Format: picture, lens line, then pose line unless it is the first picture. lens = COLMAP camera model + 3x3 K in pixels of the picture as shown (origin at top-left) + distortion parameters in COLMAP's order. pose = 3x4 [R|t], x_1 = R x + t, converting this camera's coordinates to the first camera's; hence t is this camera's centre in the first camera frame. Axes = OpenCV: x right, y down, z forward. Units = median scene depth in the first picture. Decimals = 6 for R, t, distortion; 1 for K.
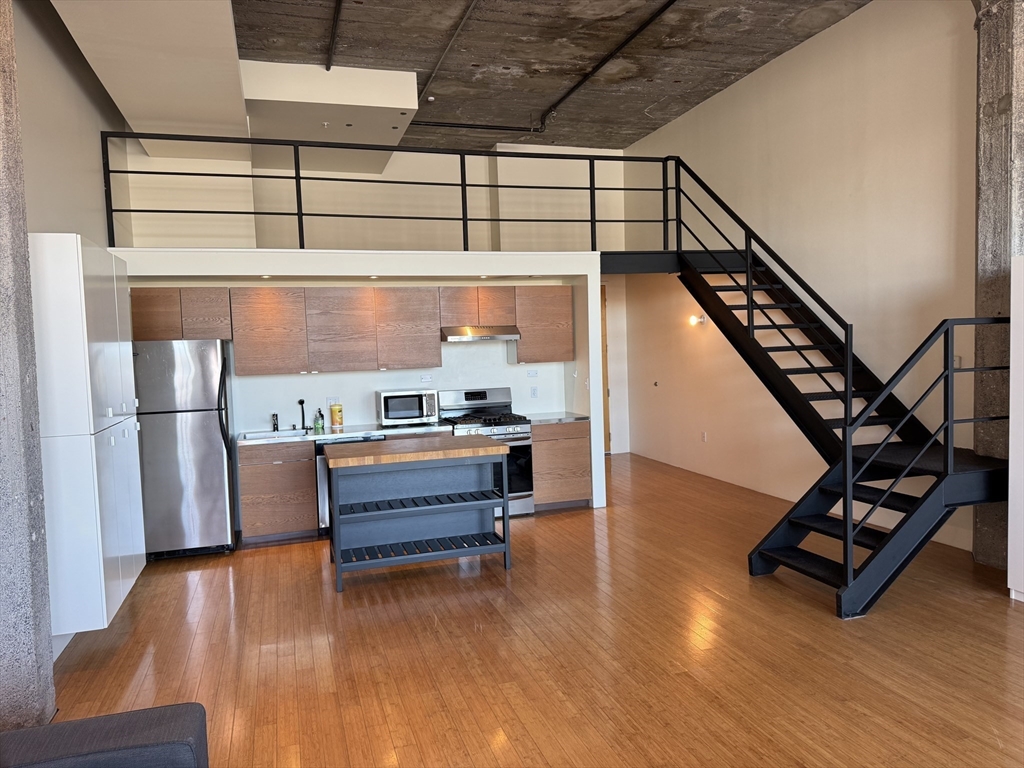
lens RADIAL K [[721.8, 0, 512.4], [0, 721.8, 384.6], [0, 0, 1]] dist [0.001961, -0.000866]
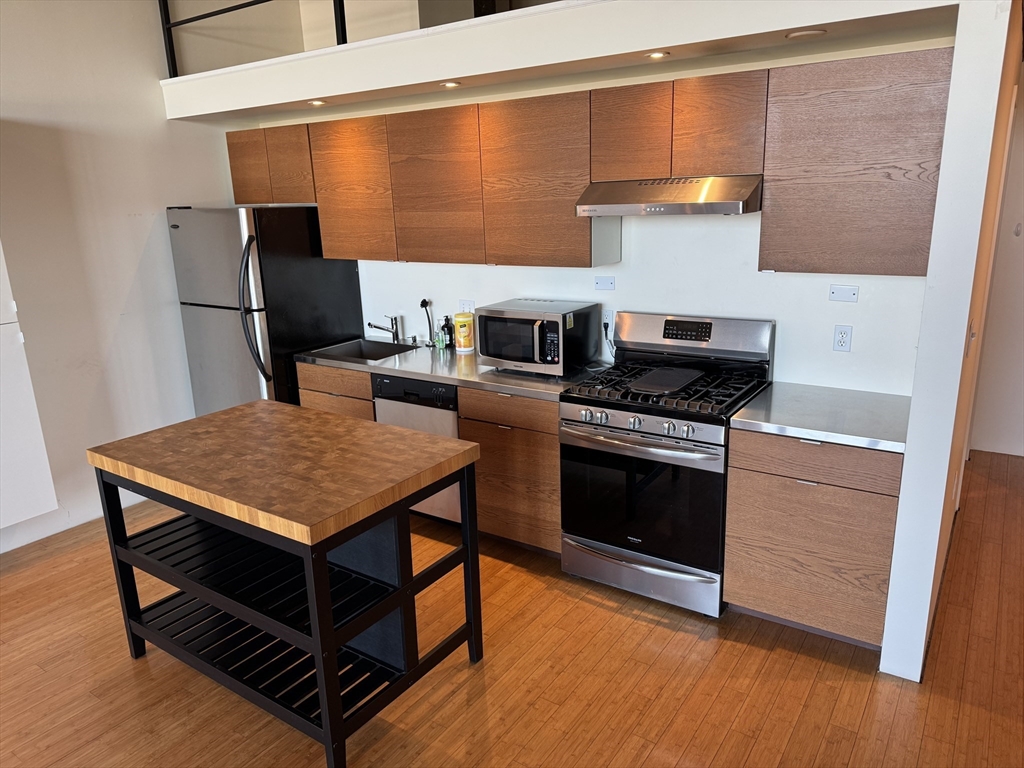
lens RADIAL K [[721.8, 0, 512.3], [0, 721.8, 383.0], [0, 0, 1]] dist [0.001961, -0.000866]
pose [[0.619098, 0.211427, -0.756318, 0.246631], [-0.034311, 0.969440, 0.242919, -0.062576], [0.784564, -0.124441, 0.607432, 0.632727]]
